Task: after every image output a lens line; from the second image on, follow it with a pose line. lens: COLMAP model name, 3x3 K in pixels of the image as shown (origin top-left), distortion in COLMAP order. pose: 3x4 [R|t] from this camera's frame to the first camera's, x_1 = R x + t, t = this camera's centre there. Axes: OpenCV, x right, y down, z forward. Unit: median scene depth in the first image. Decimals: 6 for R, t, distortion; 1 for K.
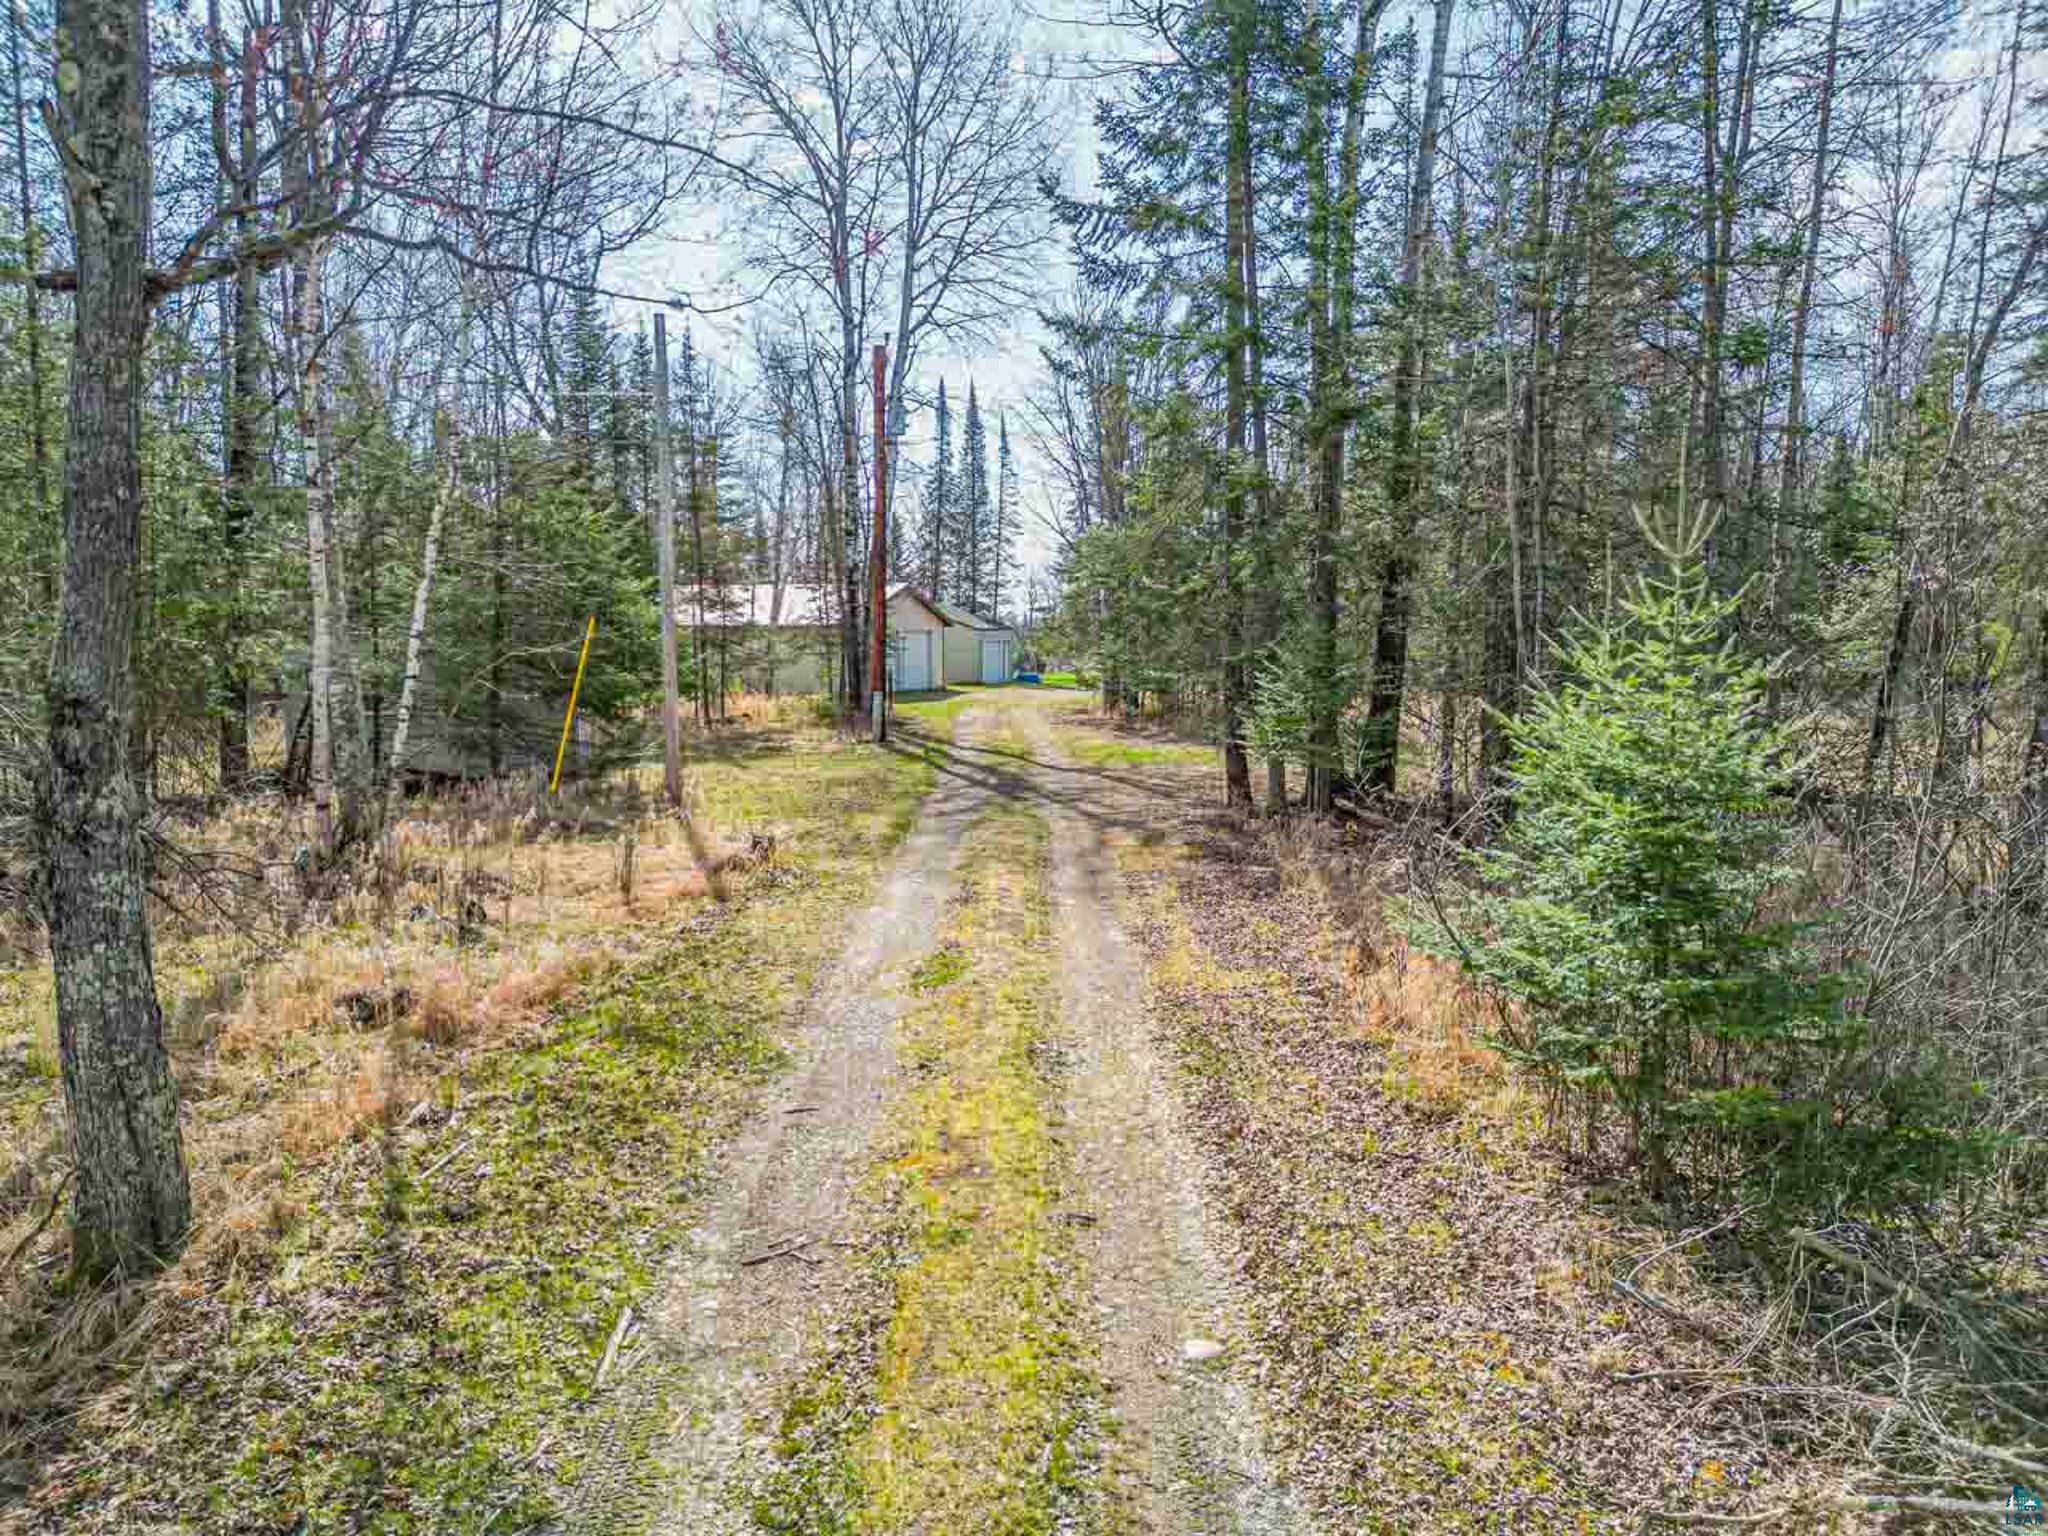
lens RADIAL K [[1403.2, 0, 1023.0], [0, 1403.2, 768.9], [0, 0, 1]] dist [0.039115, -0.031273]
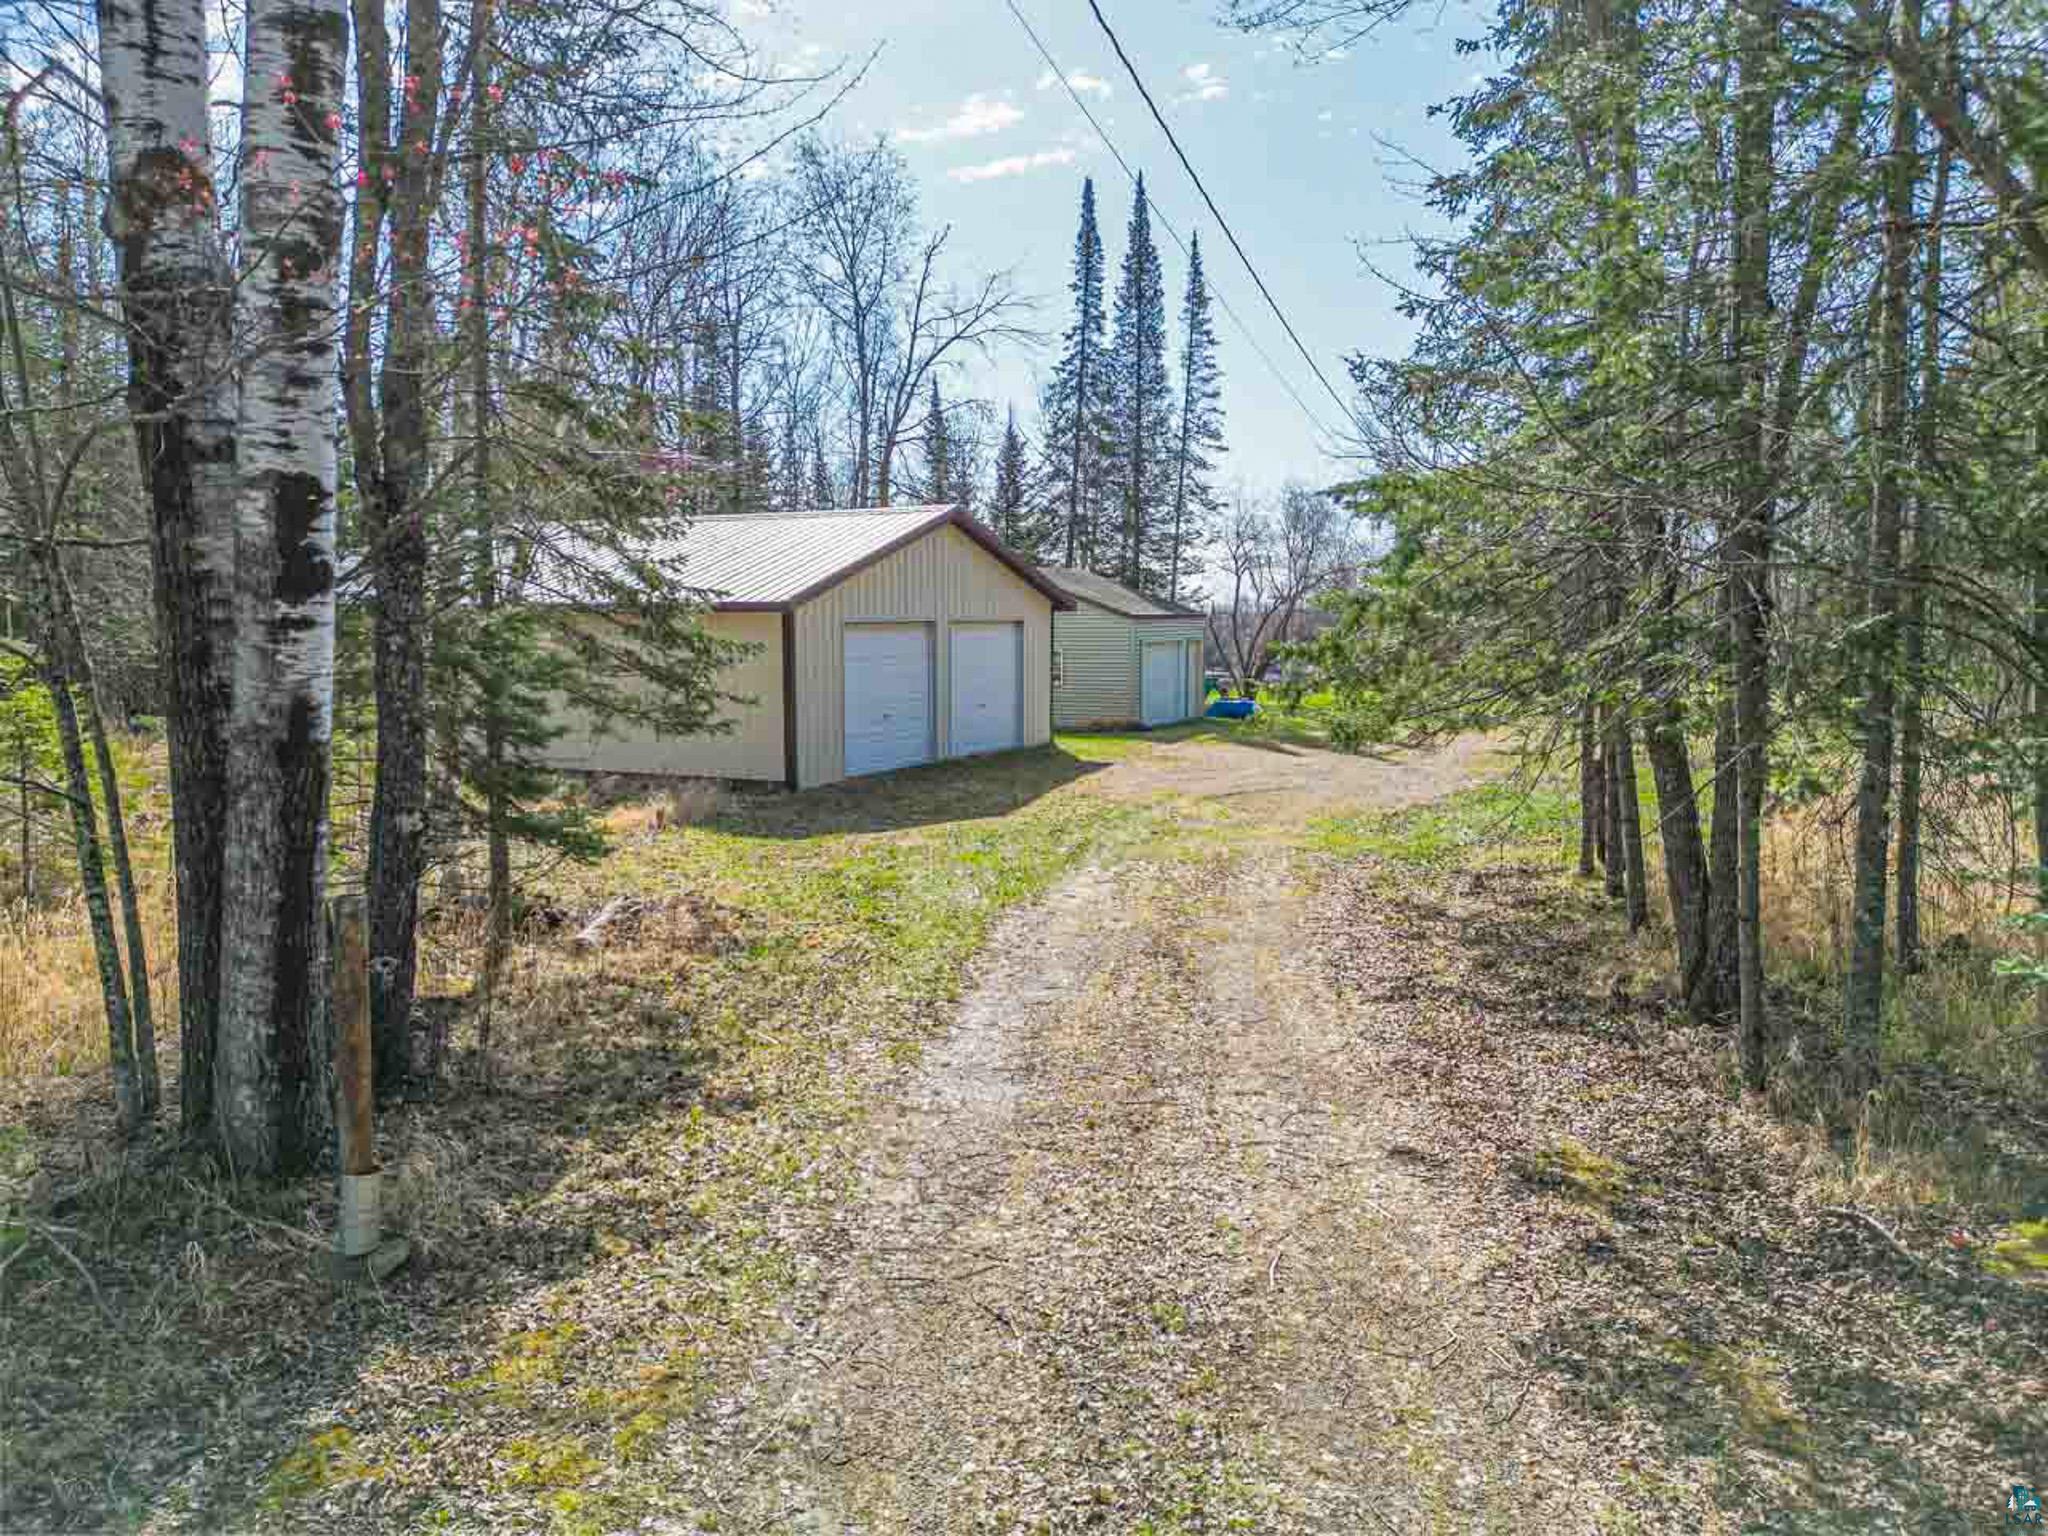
lens RADIAL K [[1403.2, 0, 1023.6], [0, 1403.2, 763.6], [0, 0, 1]] dist [0.039115, -0.031273]
pose [[0.991166, 0.018856, -0.131278, -0.004306], [-0.018747, 0.999822, 0.002069, -0.041798], [0.131294, 0.000411, 0.991343, 0.436208]]
